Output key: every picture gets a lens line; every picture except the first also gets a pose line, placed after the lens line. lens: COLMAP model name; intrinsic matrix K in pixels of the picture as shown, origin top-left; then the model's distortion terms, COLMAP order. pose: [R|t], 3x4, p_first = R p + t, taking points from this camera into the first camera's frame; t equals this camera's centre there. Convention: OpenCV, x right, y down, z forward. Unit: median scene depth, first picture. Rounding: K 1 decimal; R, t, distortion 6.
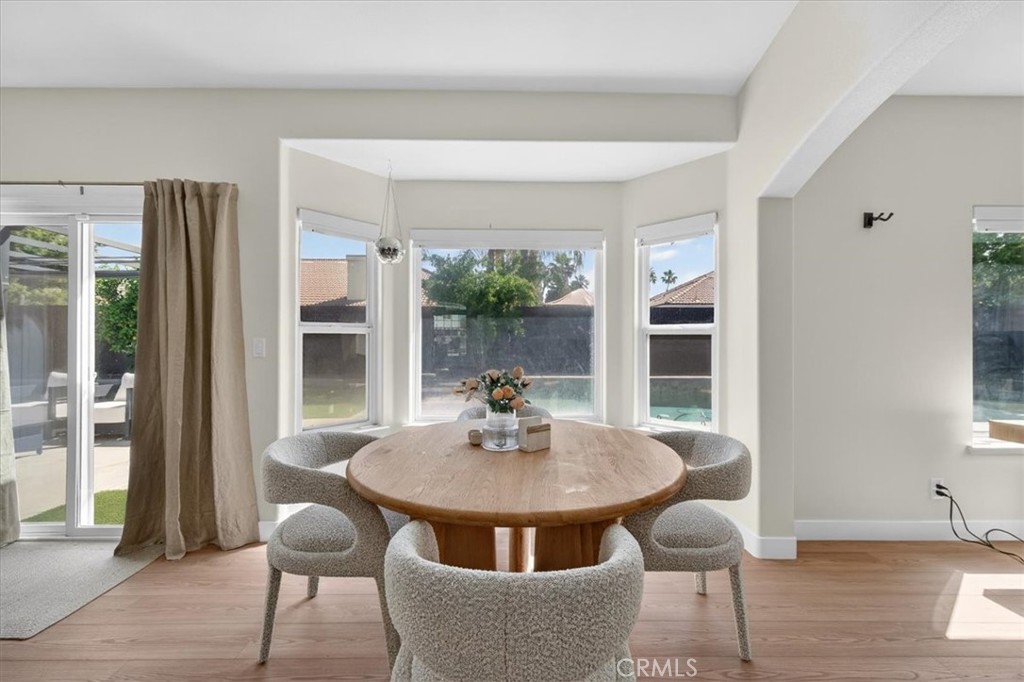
lens RADIAL K [[402.7, 0, 517.3], [0, 402.7, 342.0], [0, 0, 1]] dist [0.000305, 0.000191]
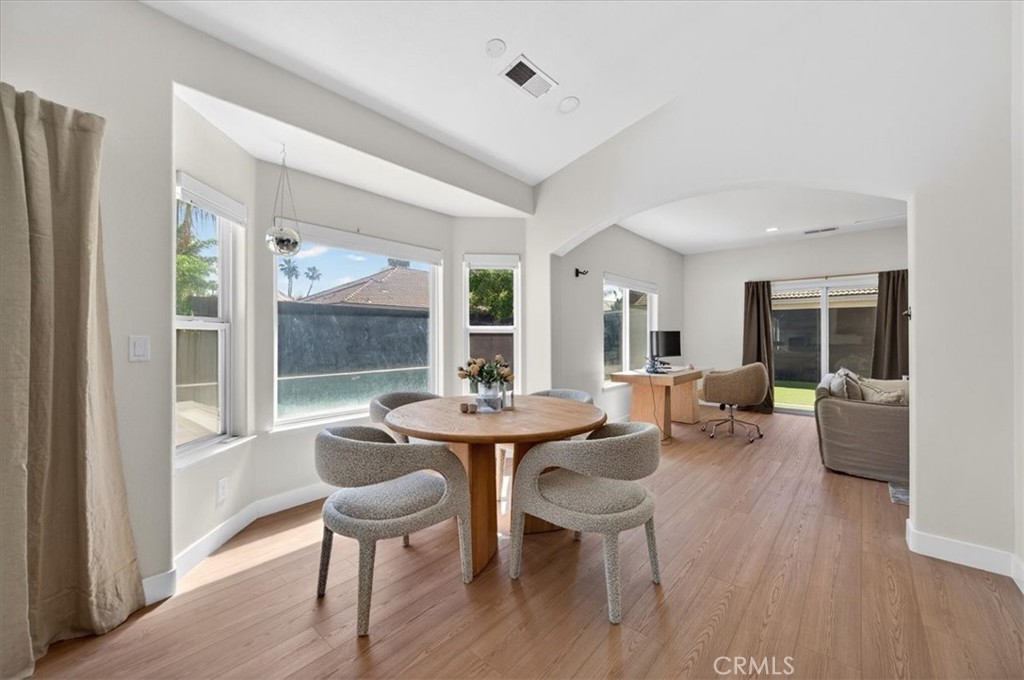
lens RADIAL K [[402.7, 0, 515.9], [0, 402.7, 340.1], [0, 0, 1]] dist [0.000305, 0.000191]
pose [[0.656755, -0.008855, 0.754052, -0.669499], [0.009409, 0.999949, 0.003548, 0.002888], [-0.754045, 0.004765, 0.656805, -0.016226]]
